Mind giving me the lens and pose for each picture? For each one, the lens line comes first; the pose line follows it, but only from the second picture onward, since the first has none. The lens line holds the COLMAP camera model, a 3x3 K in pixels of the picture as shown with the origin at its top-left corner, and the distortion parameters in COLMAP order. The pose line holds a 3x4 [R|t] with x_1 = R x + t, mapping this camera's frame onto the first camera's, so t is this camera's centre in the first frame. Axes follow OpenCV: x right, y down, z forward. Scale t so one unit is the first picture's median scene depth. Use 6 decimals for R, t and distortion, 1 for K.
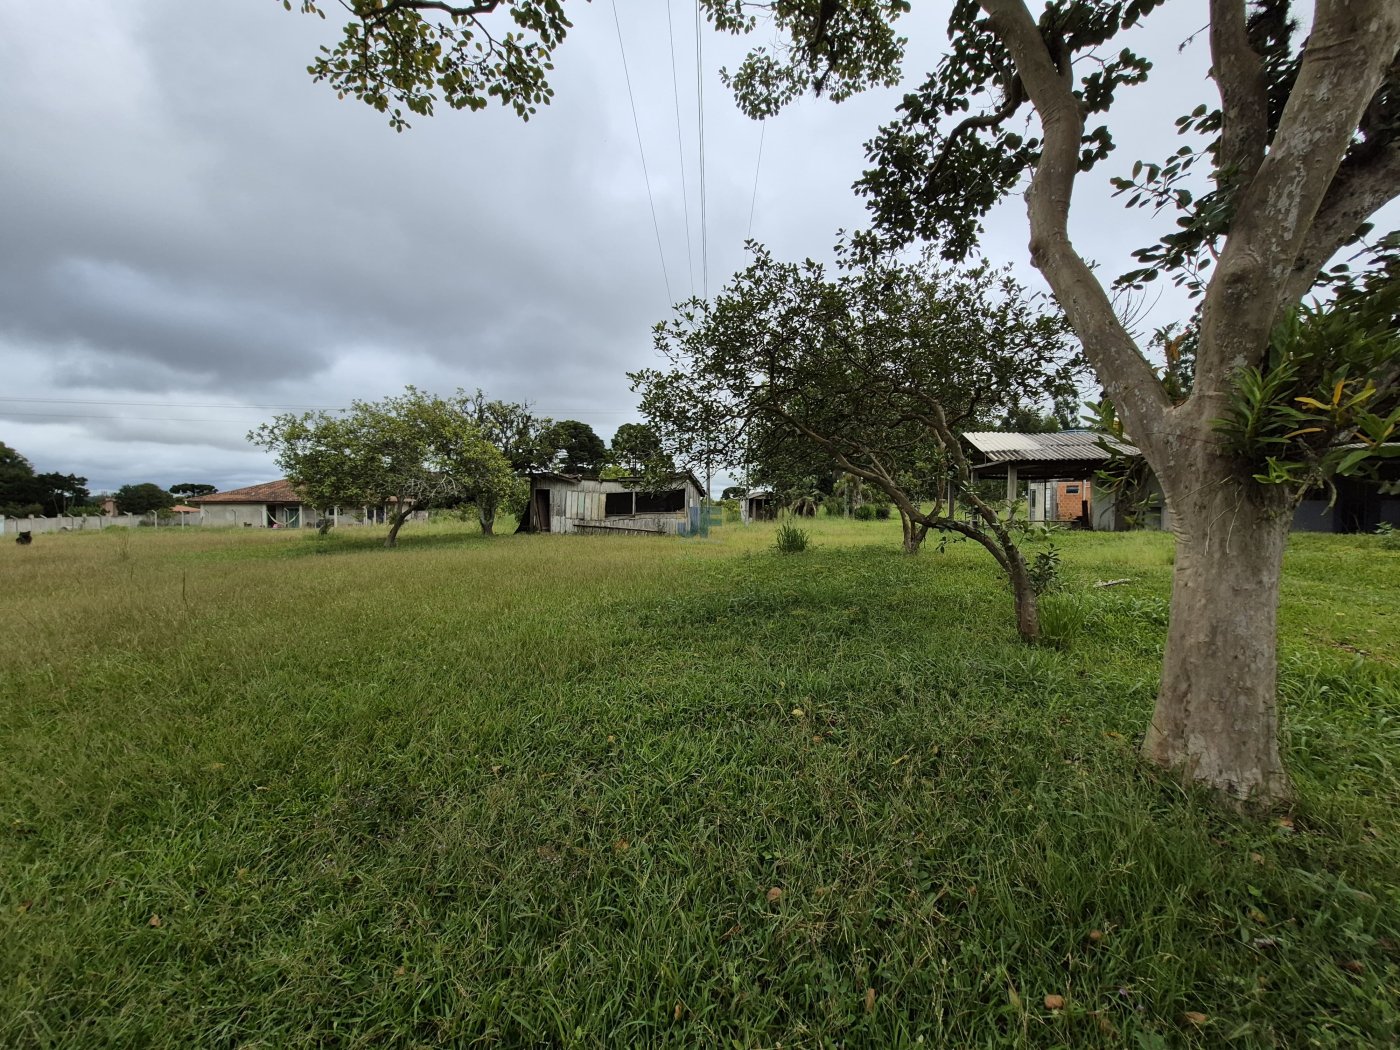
lens RADIAL K [[562.6, 0, 701.0], [0, 562.6, 522.6], [0, 0, 1]] dist [-0.000566, -0.000564]
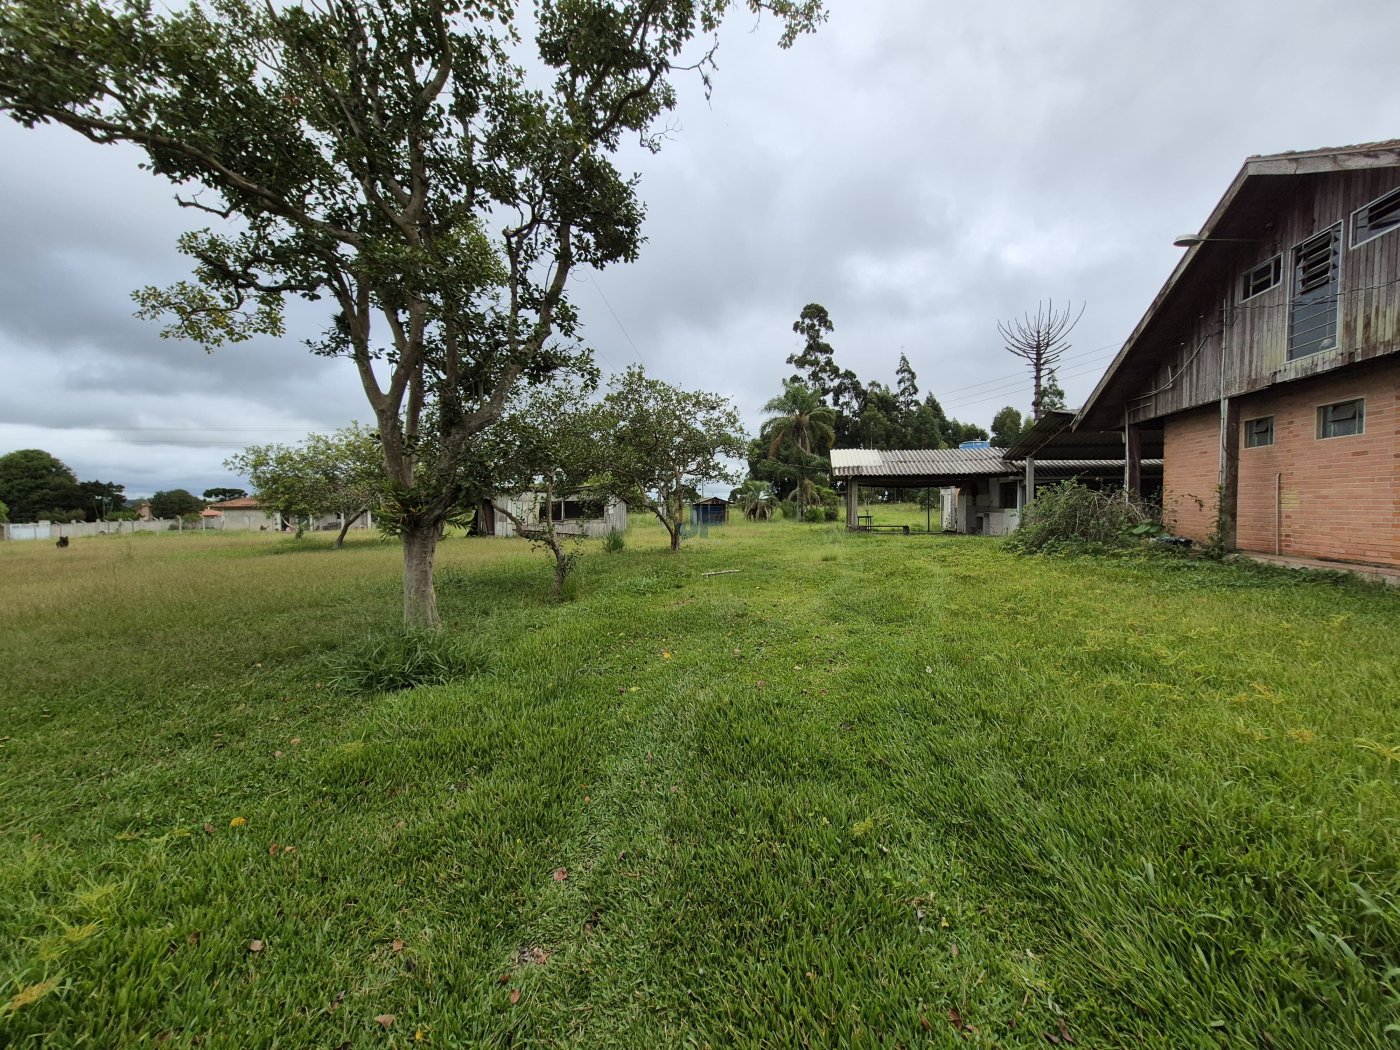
lens RADIAL K [[562.6, 0, 699.7], [0, 562.6, 525.9], [0, 0, 1]] dist [-0.000566, -0.000564]
pose [[0.999312, -0.003621, -0.036903, 0.085182], [0.003821, 0.999978, 0.005353, -0.003221], [0.036882, -0.005491, 0.999305, -0.064568]]
